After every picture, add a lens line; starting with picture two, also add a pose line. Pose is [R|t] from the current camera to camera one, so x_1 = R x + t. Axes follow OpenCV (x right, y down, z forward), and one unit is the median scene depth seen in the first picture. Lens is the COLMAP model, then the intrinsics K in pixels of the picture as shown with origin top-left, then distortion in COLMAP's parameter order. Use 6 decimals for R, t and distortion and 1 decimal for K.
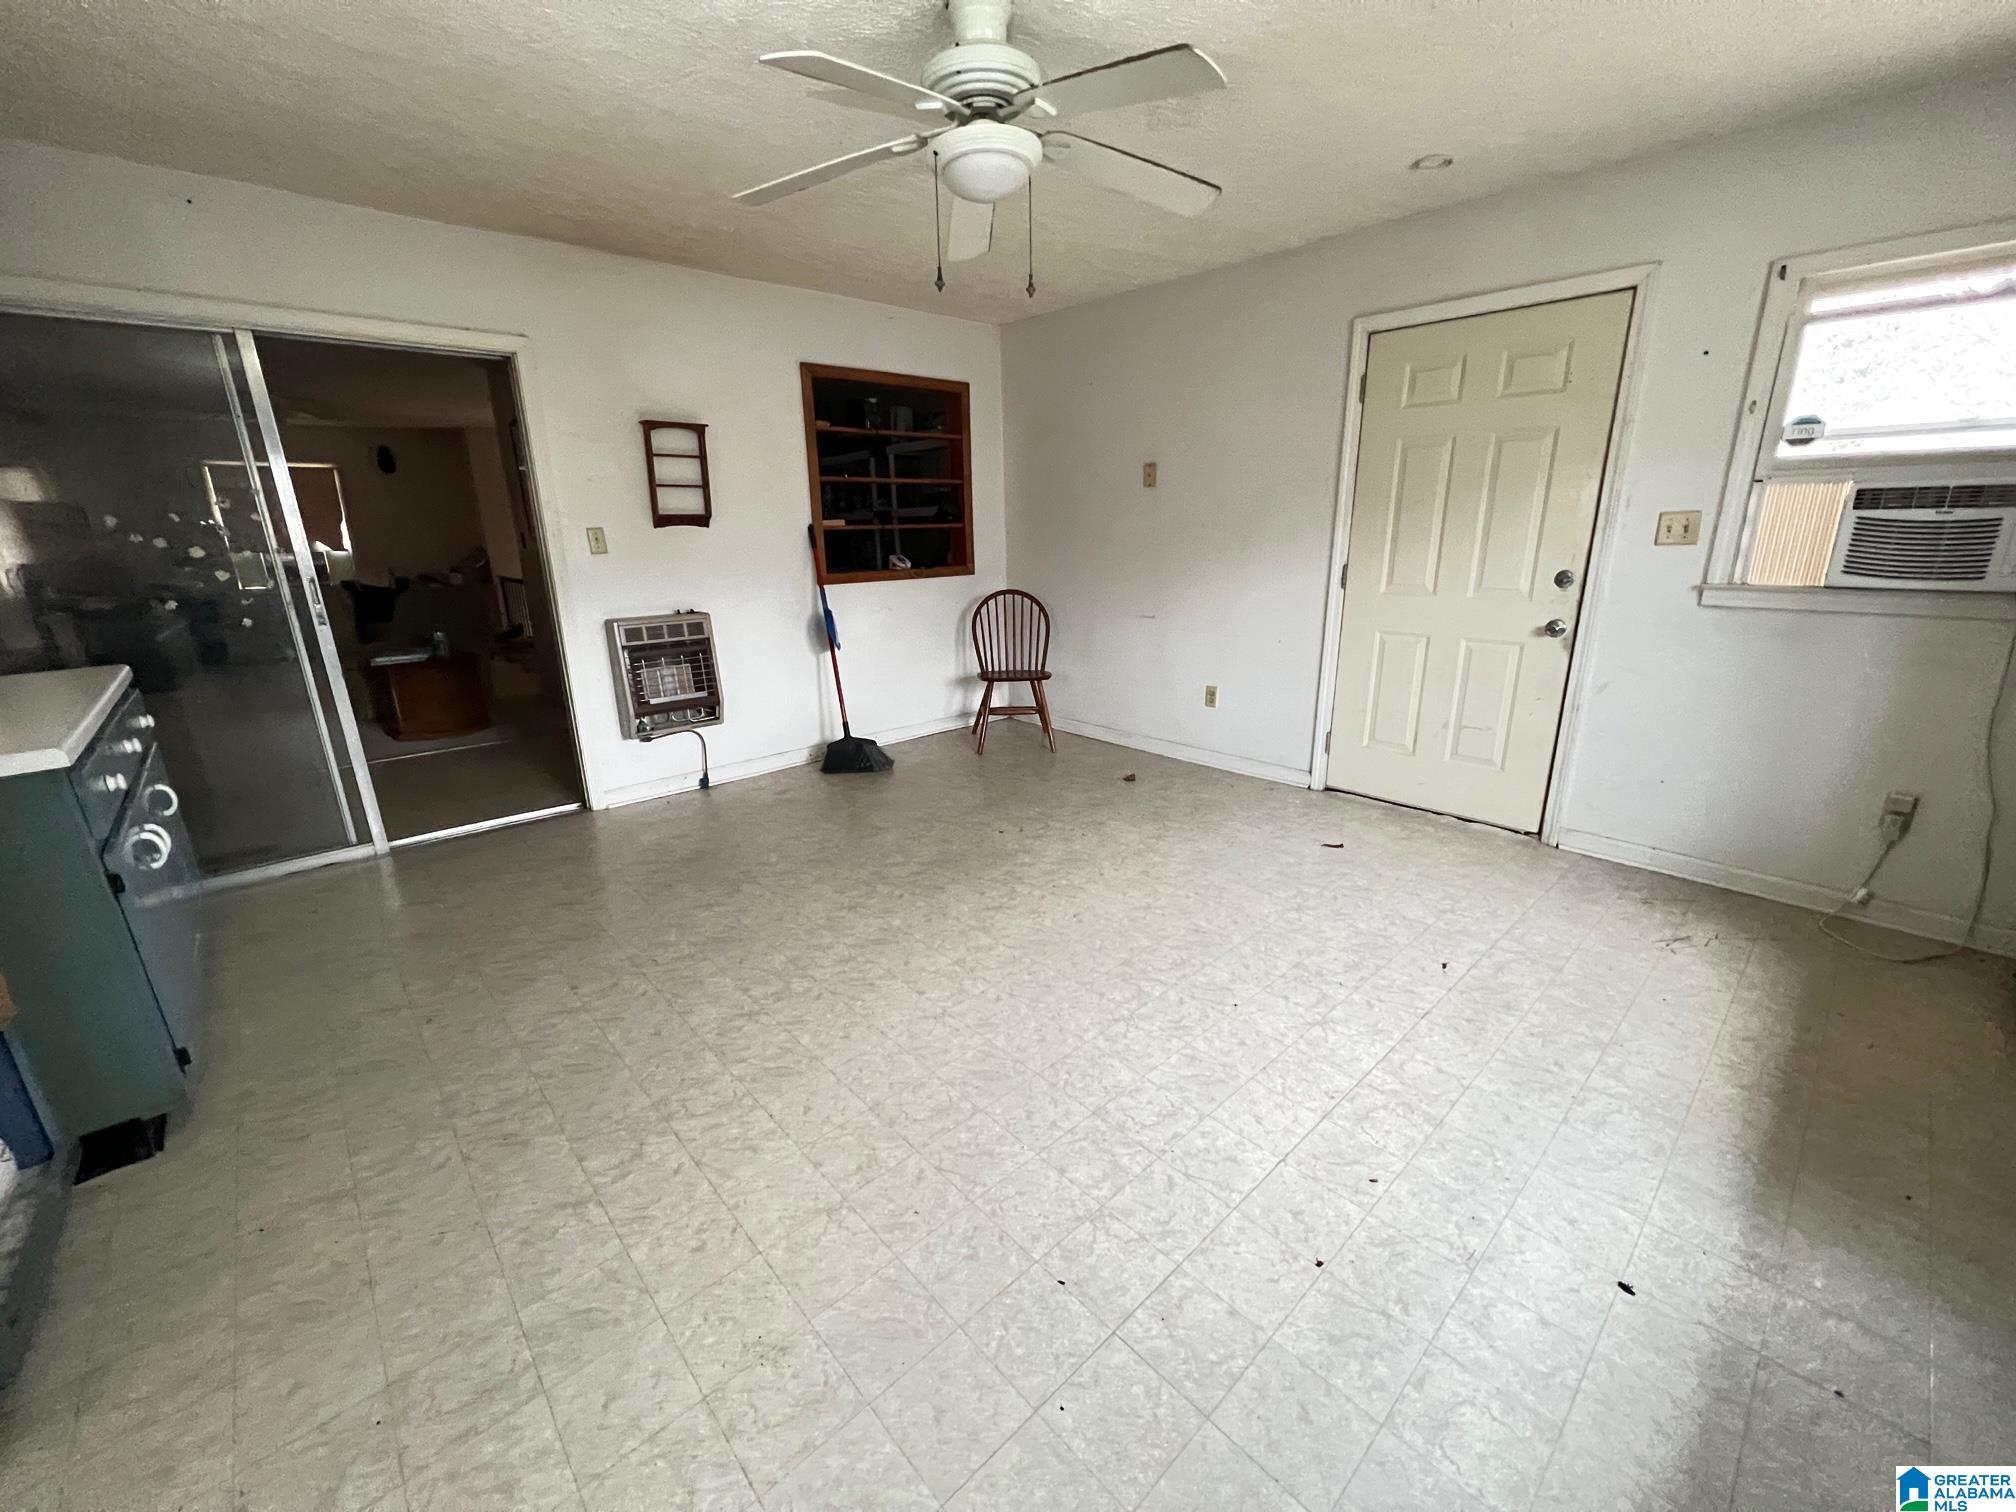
lens RADIAL K [[806.2, 0, 1008.0], [0, 806.2, 756.0], [0, 0, 1]] dist [-0.001043, -0.000035]
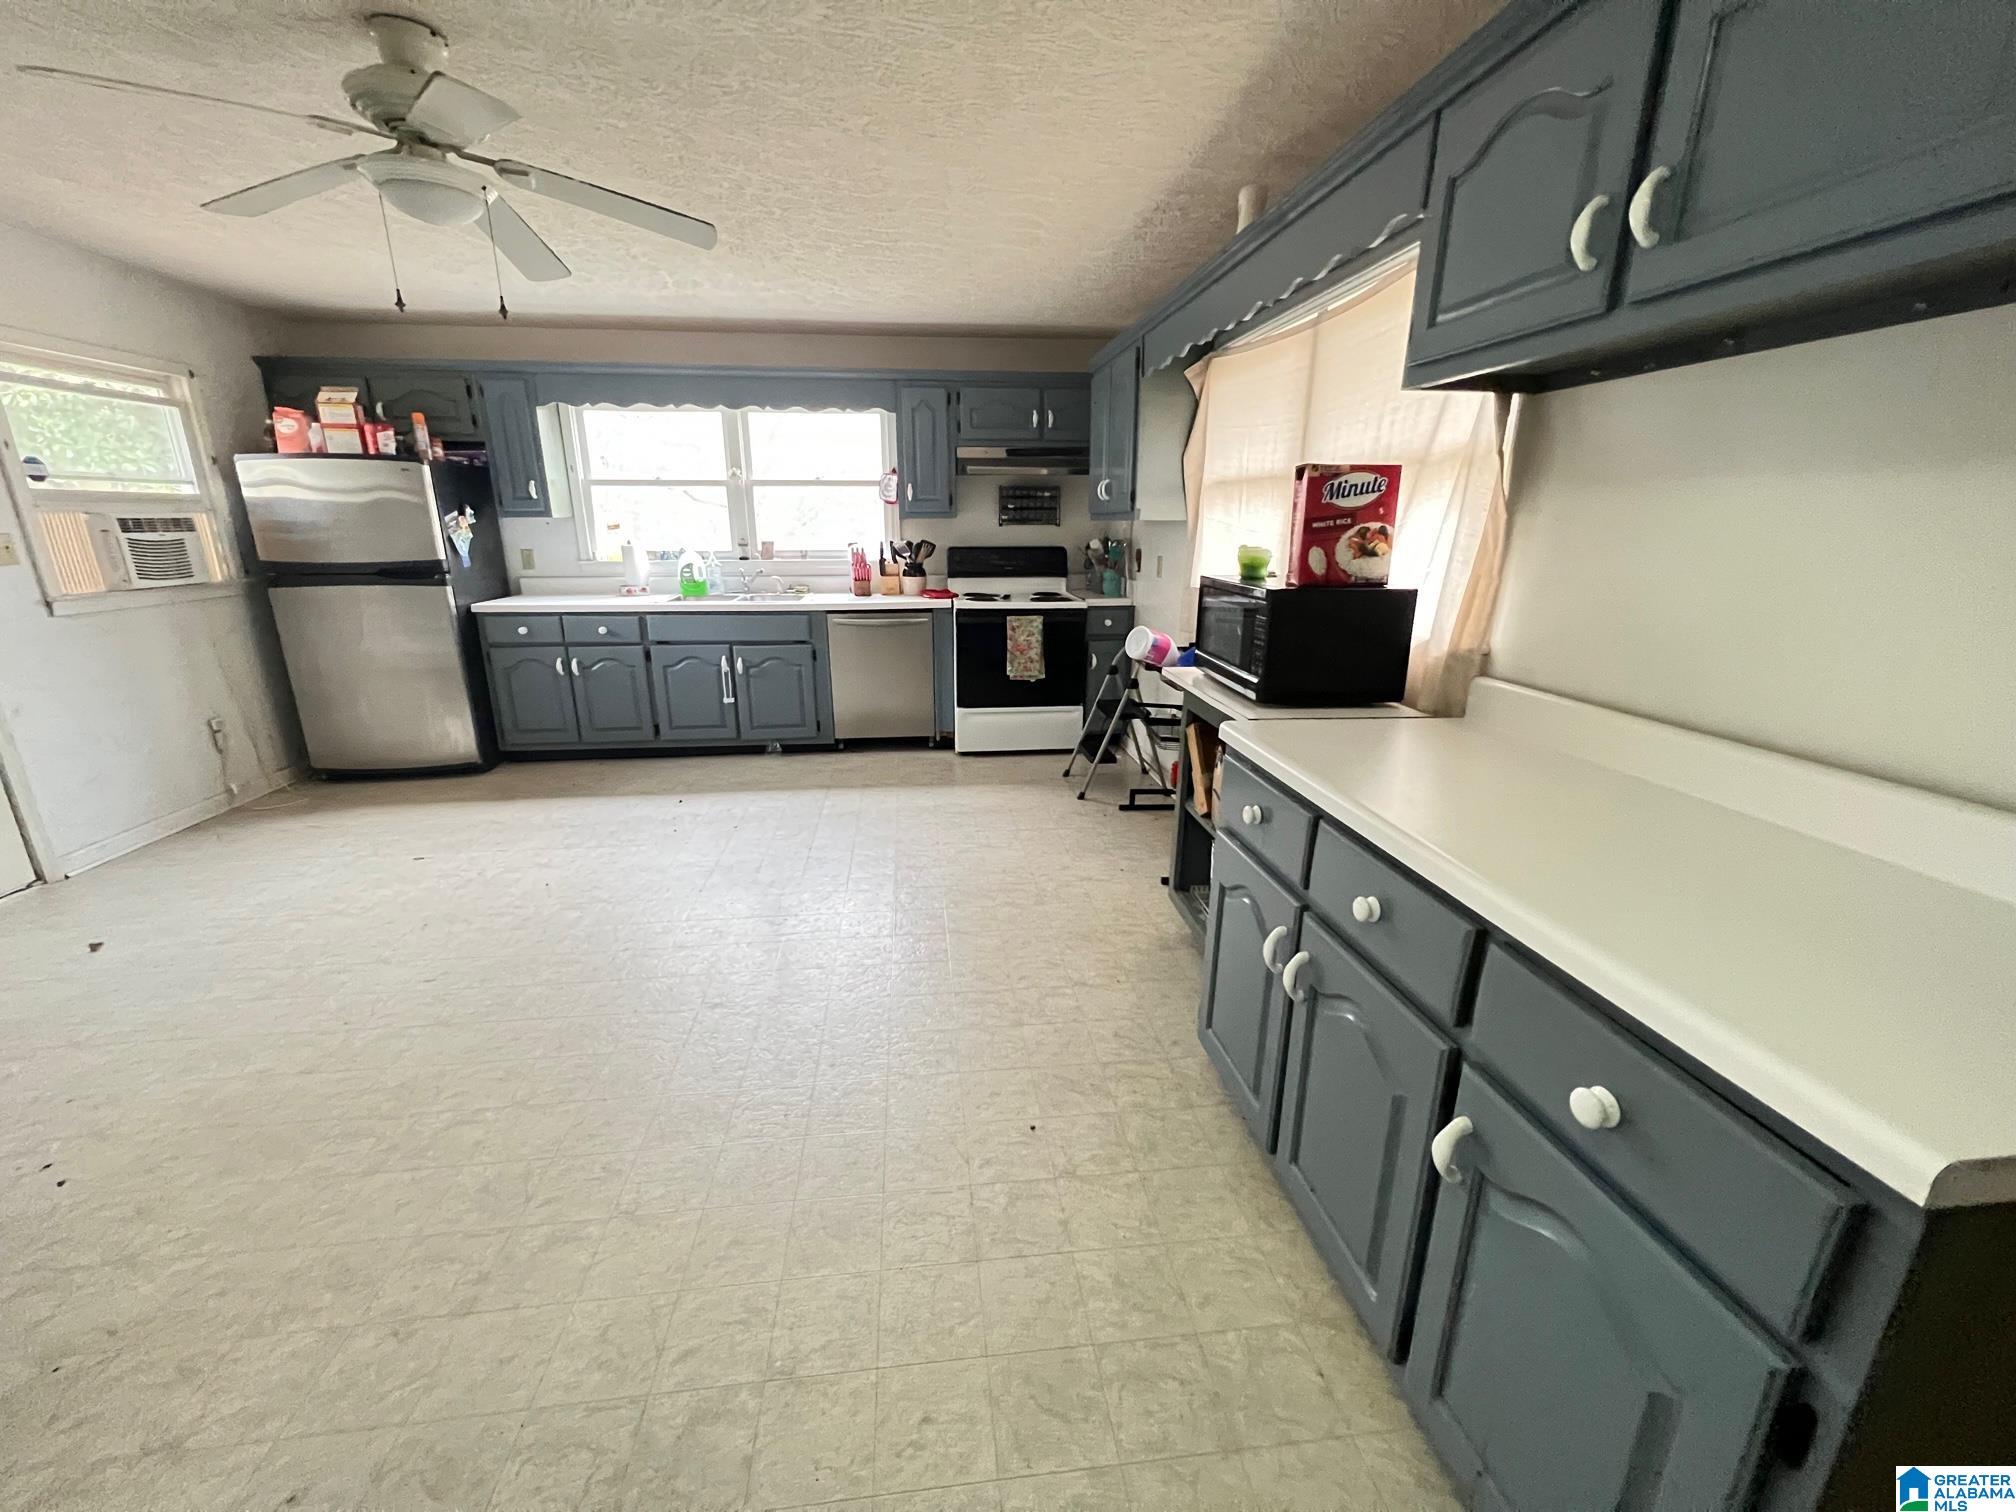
lens RADIAL K [[806.2, 0, 1008.0], [0, 806.2, 756.0], [0, 0, 1]] dist [-0.001043, -0.000035]
pose [[-0.817354, -0.148573, 0.556649, -0.991284], [0.169668, 0.861259, 0.479006, -0.370647], [-0.550586, 0.485963, -0.678745, 1.254162]]
